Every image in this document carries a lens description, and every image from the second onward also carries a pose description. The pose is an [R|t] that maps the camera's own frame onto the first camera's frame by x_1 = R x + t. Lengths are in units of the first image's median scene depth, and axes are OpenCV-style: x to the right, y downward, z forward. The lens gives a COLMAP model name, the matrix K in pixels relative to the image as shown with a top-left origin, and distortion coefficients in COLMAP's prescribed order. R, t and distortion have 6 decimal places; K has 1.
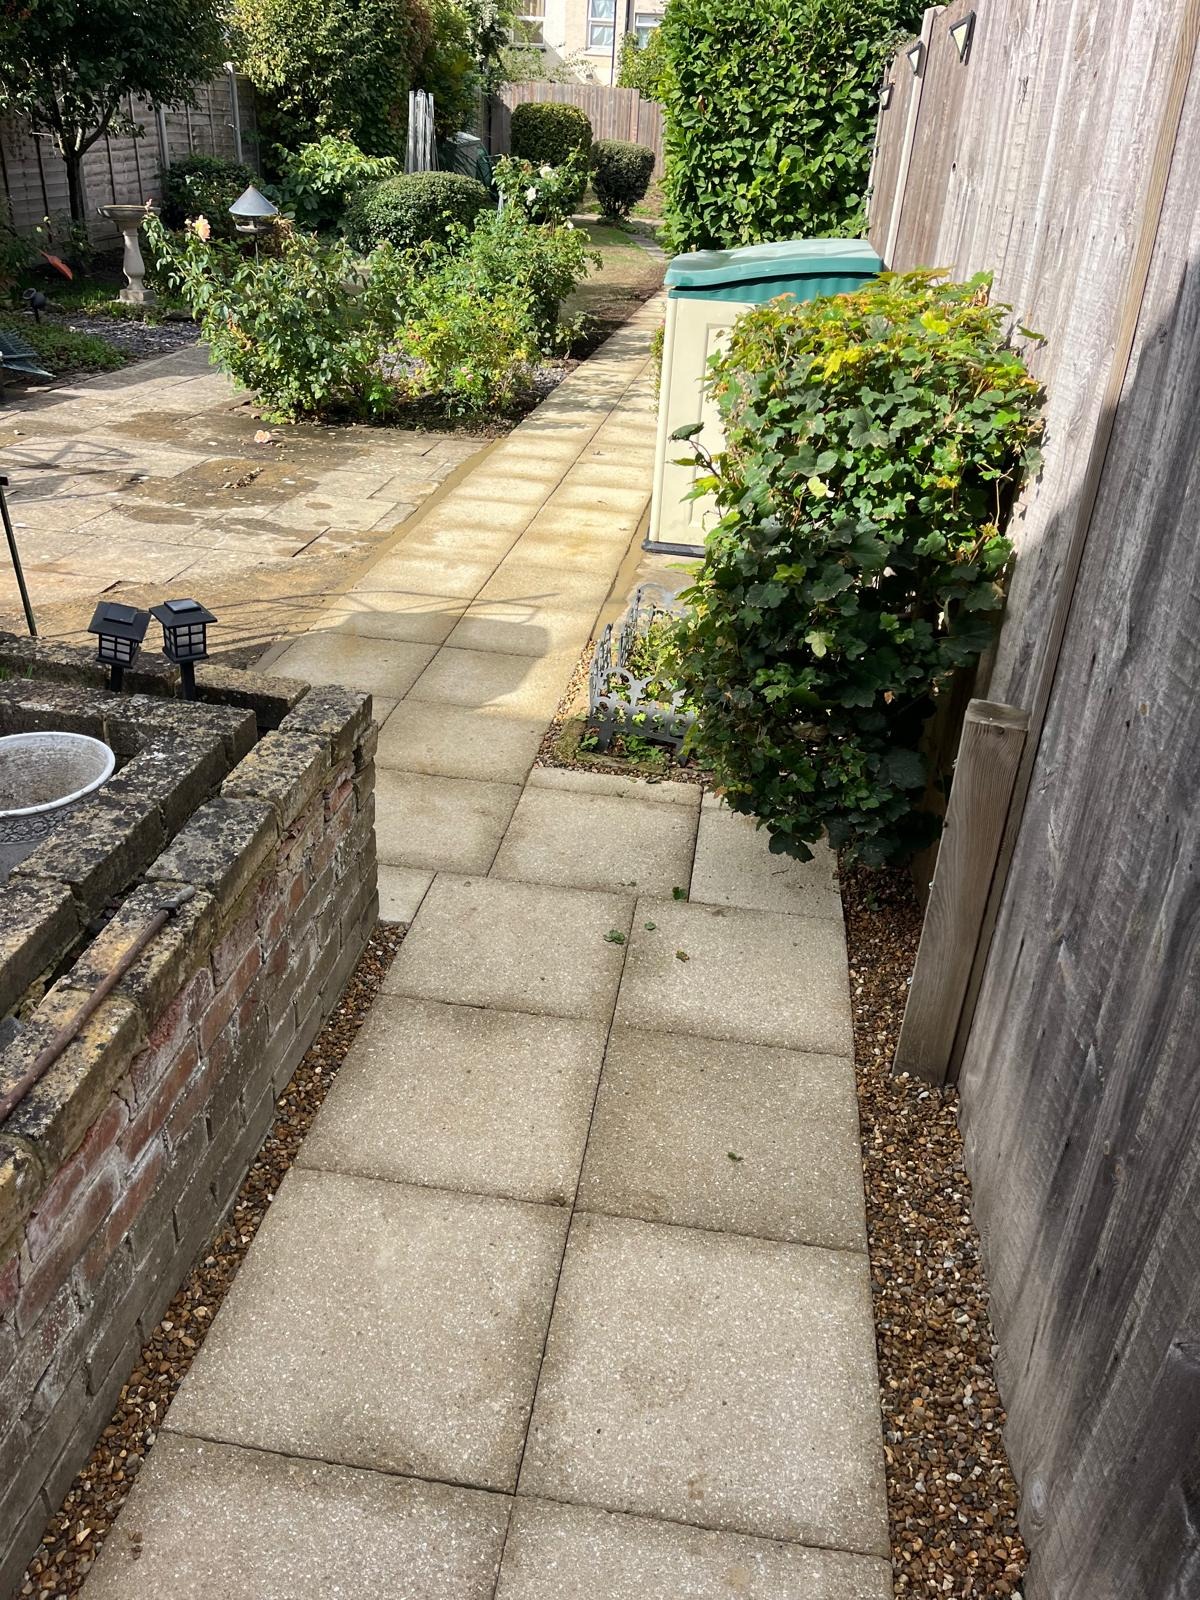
lens RADIAL K [[1222.2, 0, 619.2], [0, 1222.2, 796.5], [0, 0, 1]] dist [0.133269, -0.199204]
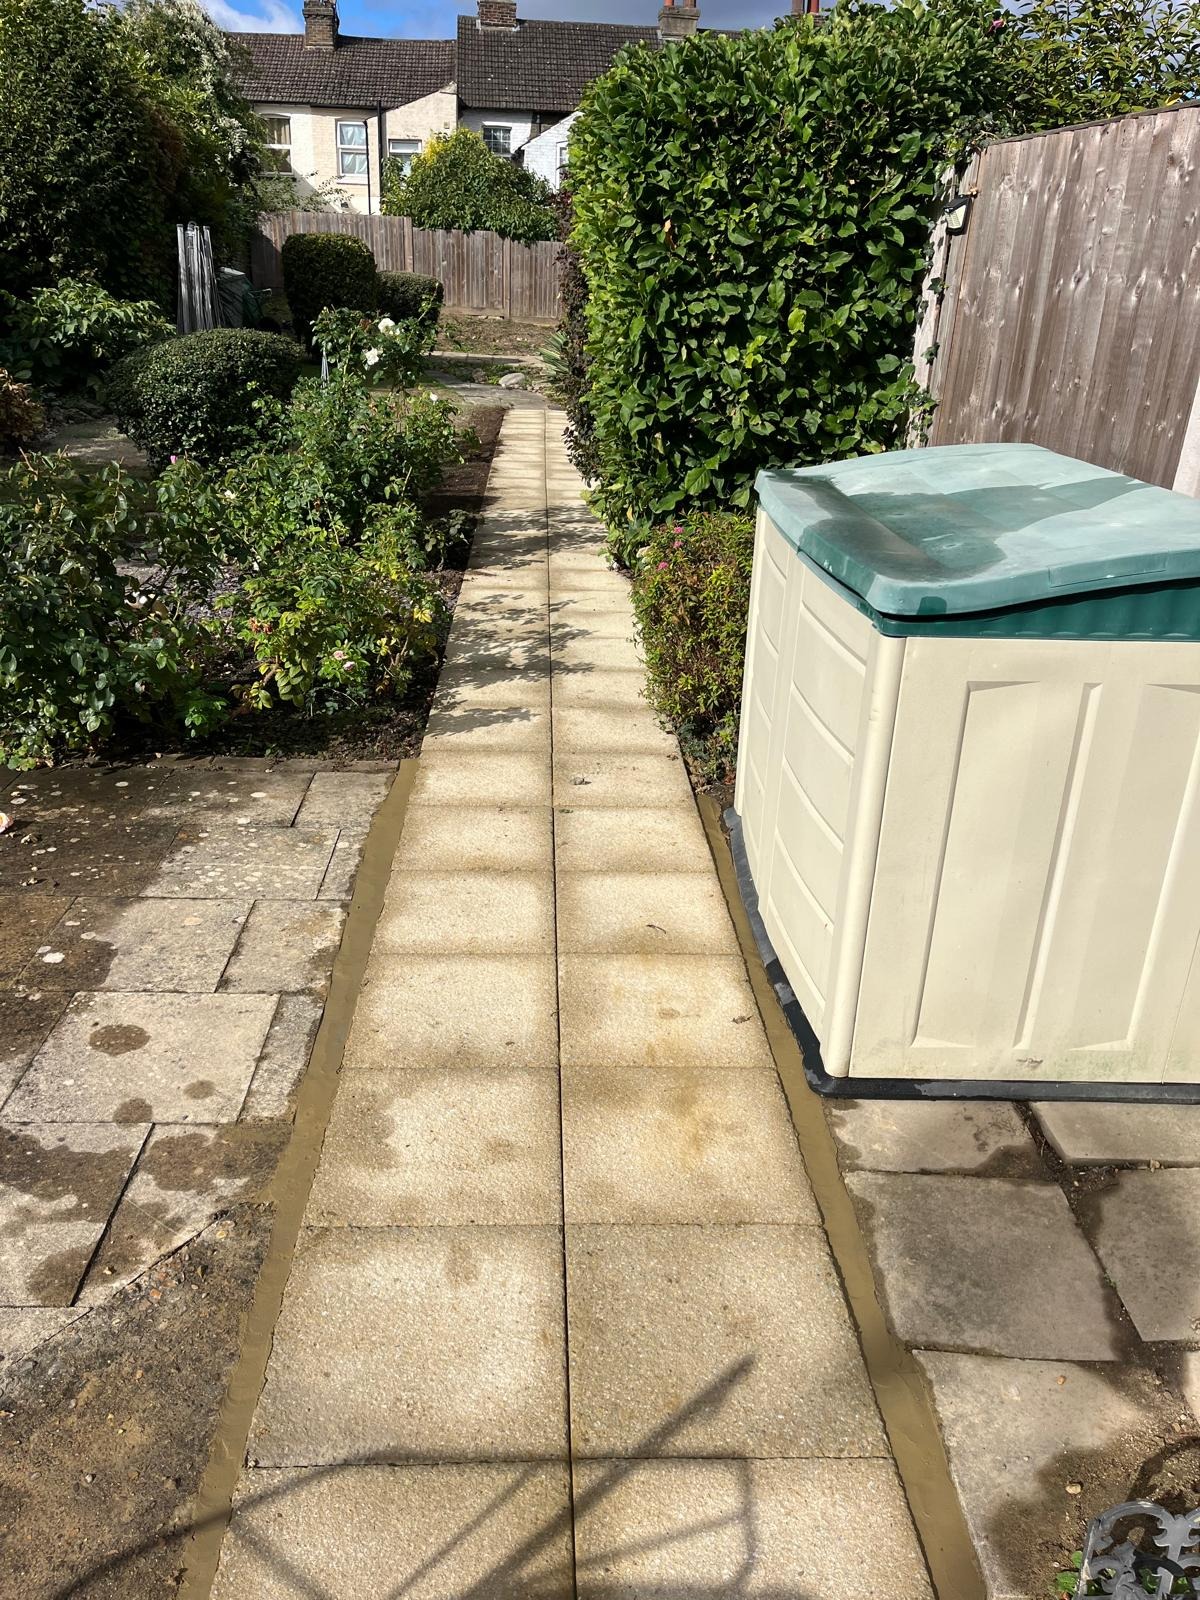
lens RADIAL K [[1221.6, 0, 605.5], [0, 1221.6, 803.8], [0, 0, 1]] dist [0.080635, -0.114956]
pose [[0.983593, -0.094785, 0.153494, -0.094436], [0.105443, 0.992438, -0.062837, -0.216038], [-0.146377, 0.077991, 0.986150, 0.380989]]
